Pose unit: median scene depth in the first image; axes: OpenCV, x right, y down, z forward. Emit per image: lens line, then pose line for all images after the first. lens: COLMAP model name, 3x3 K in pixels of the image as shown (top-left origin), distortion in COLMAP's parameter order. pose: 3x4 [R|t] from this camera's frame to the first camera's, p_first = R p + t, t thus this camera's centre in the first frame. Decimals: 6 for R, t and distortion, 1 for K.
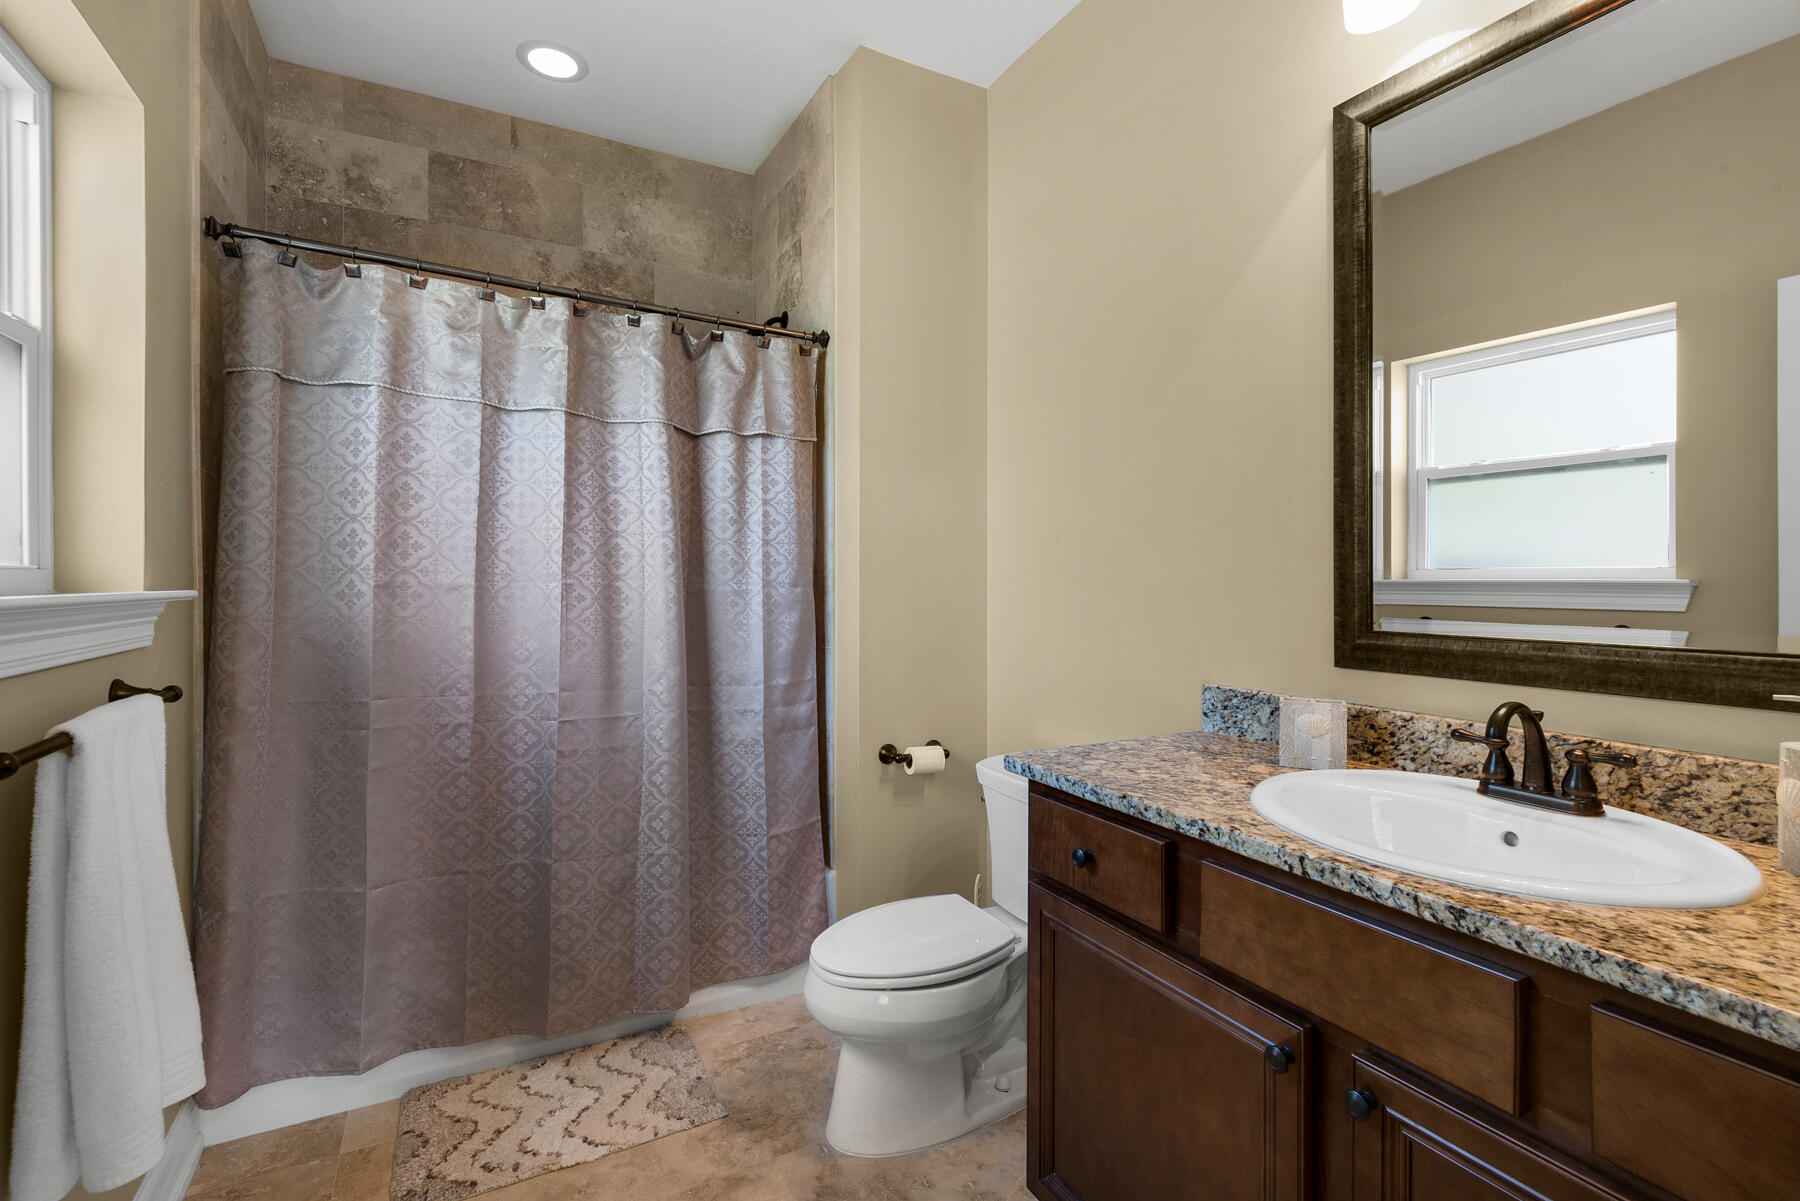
lens RADIAL K [[827.6, 0, 896.6], [0, 827.6, 586.8], [0, 0, 1]] dist [0.035191, -0.021537]
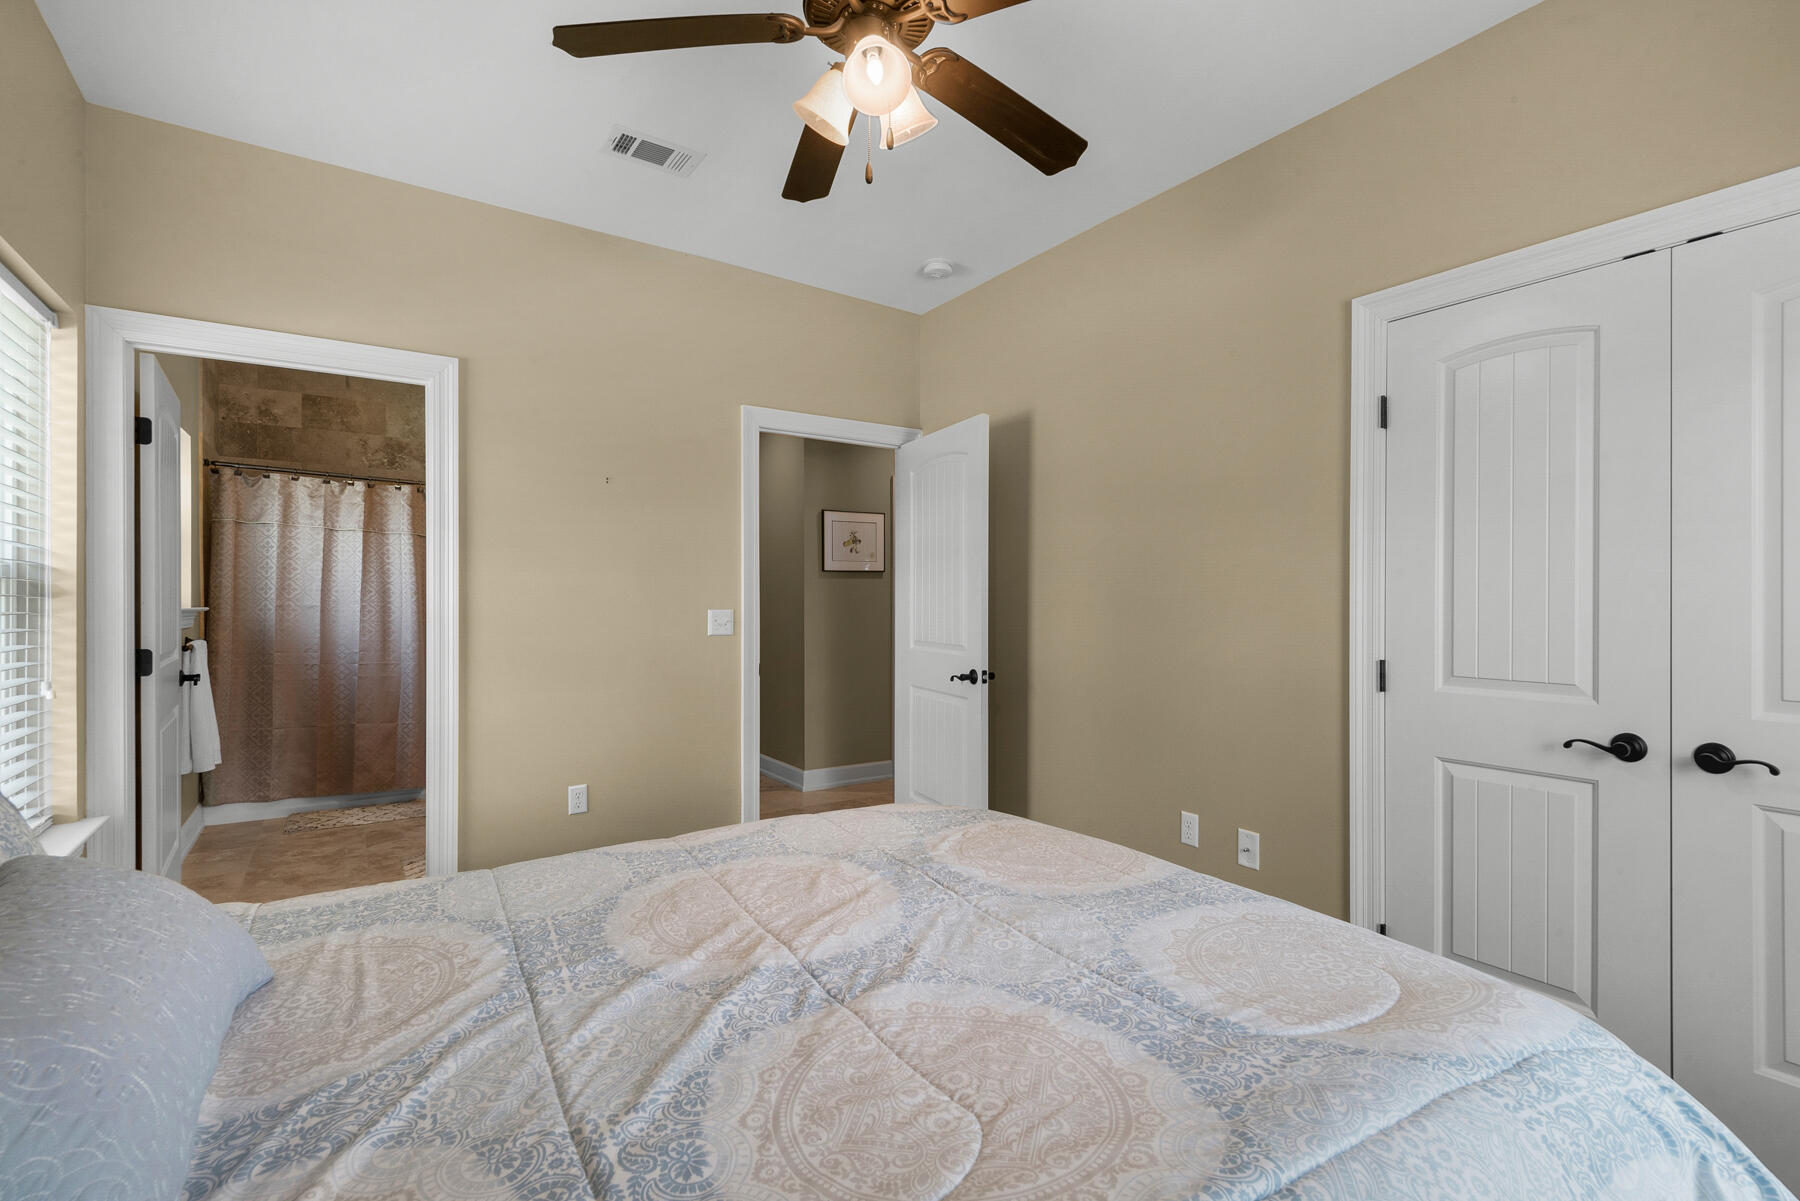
lens RADIAL K [[854.4, 0, 899.7], [0, 854.4, 607.8], [0, 0, 1]] dist [0.040904, -0.021299]
pose [[0.996758, -0.003455, 0.080381, 0.926316], [0.003859, 0.999981, -0.004869, 0.021849], [-0.080362, 0.005164, 0.996752, -1.567397]]
